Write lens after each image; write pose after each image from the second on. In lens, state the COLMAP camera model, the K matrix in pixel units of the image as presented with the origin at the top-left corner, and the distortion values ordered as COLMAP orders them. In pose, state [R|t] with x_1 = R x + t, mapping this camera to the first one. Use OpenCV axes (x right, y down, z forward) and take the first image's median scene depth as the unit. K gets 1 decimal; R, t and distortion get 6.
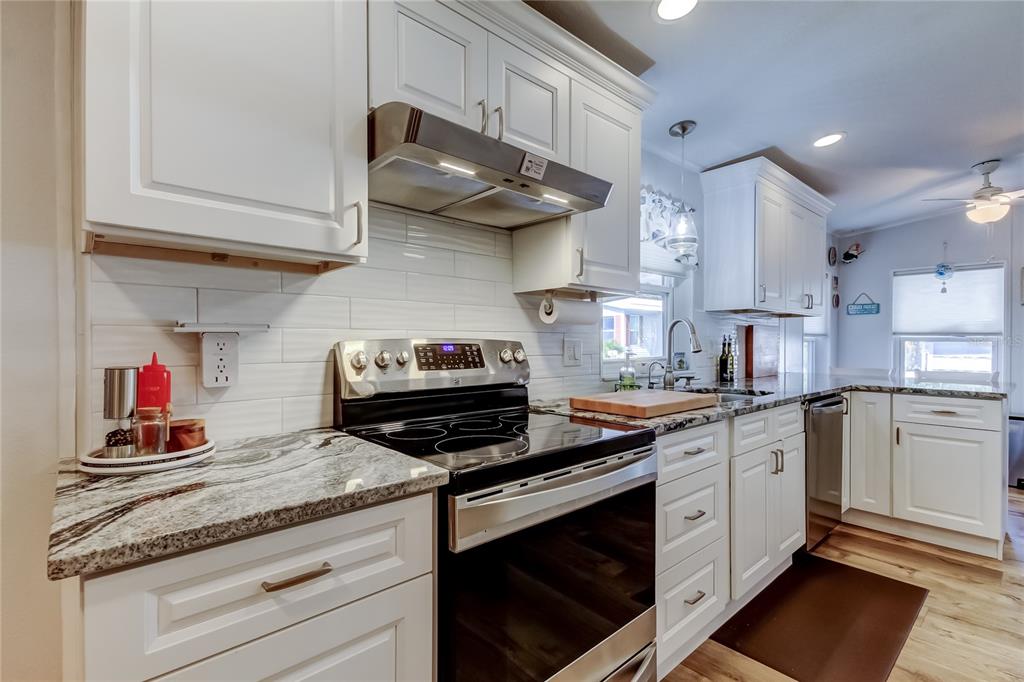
lens RADIAL K [[476.0, 0, 486.0], [0, 476.0, 346.9], [0, 0, 1]] dist [0.000703, -0.008586]
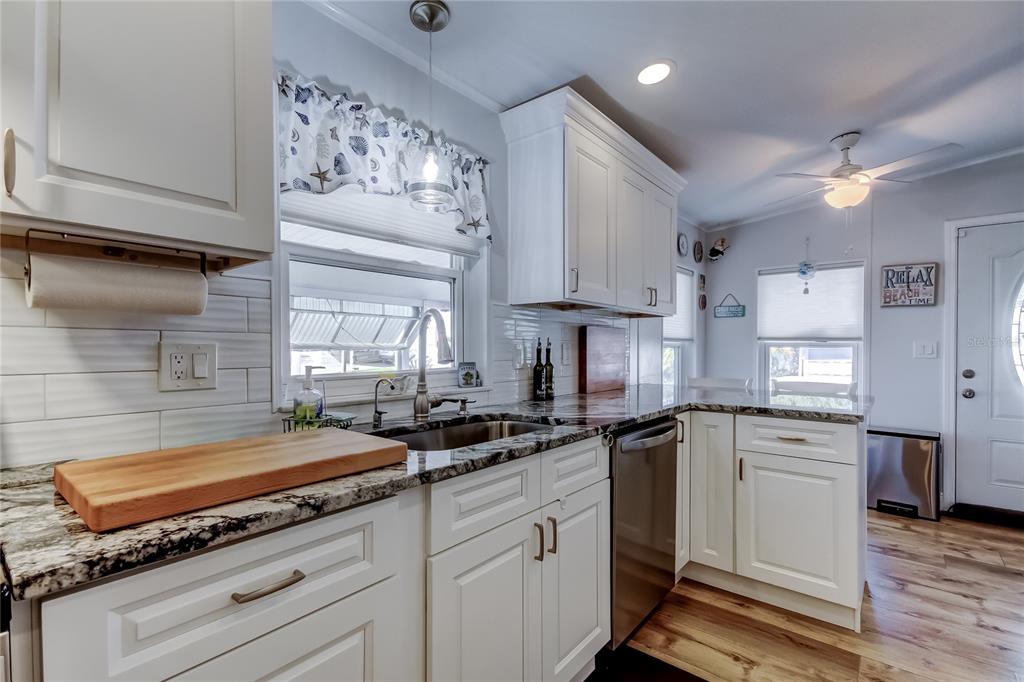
lens RADIAL K [[470.2, 0, 515.0], [0, 470.2, 353.0], [0, 0, 1]] dist [0.000170, 0.000028]
pose [[0.982028, -0.000938, 0.188733, 0.341992], [0.000605, 0.999998, 0.001822, -0.003132], [-0.188734, -0.001675, 0.982027, 0.298852]]
